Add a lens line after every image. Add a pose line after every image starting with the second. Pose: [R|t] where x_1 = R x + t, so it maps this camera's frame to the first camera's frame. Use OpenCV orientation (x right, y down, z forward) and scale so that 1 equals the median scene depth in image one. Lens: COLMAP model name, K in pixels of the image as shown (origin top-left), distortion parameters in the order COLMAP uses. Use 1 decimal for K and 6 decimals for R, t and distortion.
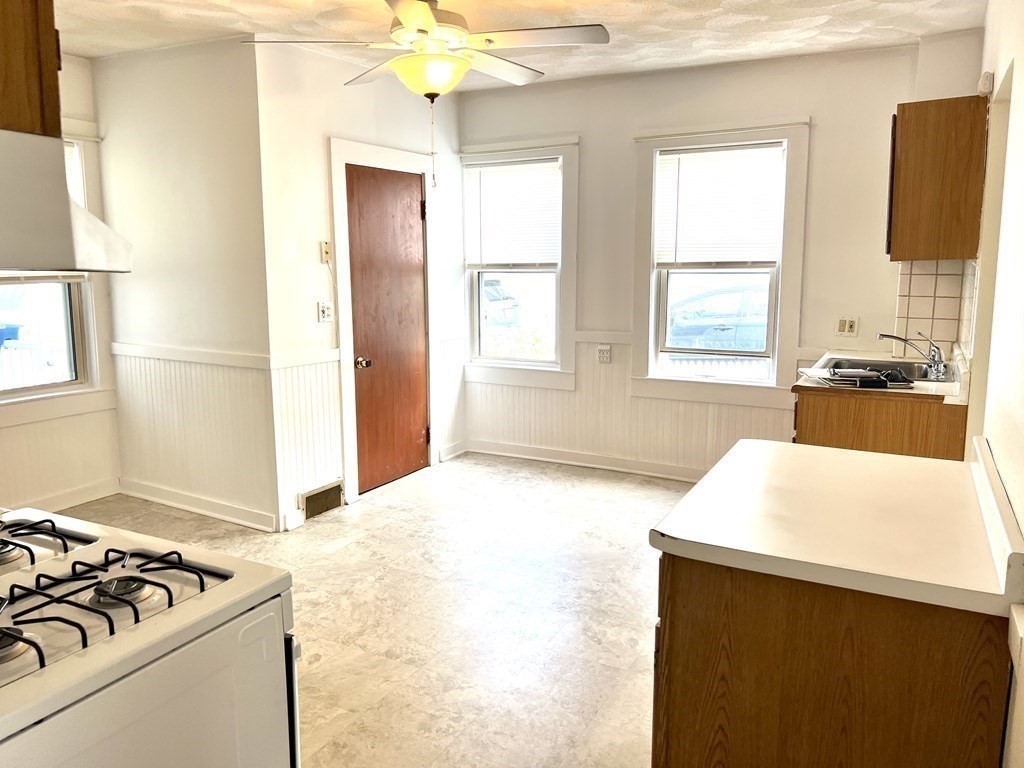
lens RADIAL K [[776.2, 0, 512.0], [0, 776.2, 384.0], [0, 0, 1]] dist [0.086766, -0.102739]
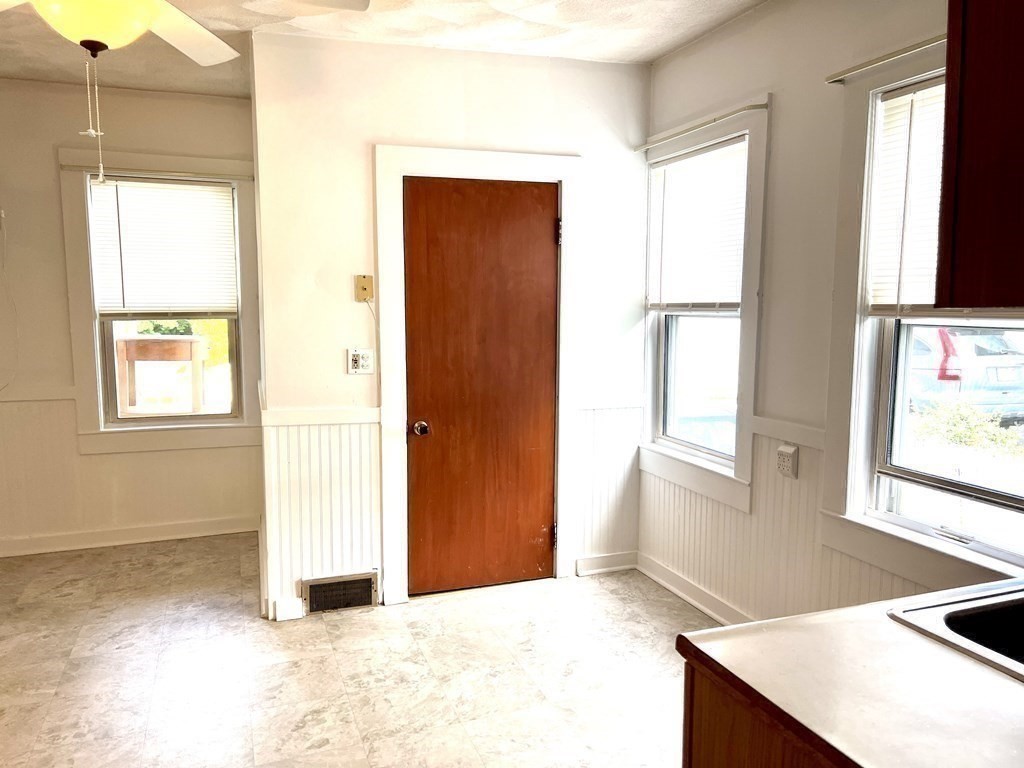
lens RADIAL K [[776.2, 0, 512.0], [0, 776.2, 384.0], [0, 0, 1]] dist [0.086766, -0.102739]
pose [[0.732994, 0.078934, -0.675639, 0.370159], [-0.110600, 0.993857, -0.003878, -0.072991], [0.671183, 0.077568, 0.737222, 0.448624]]
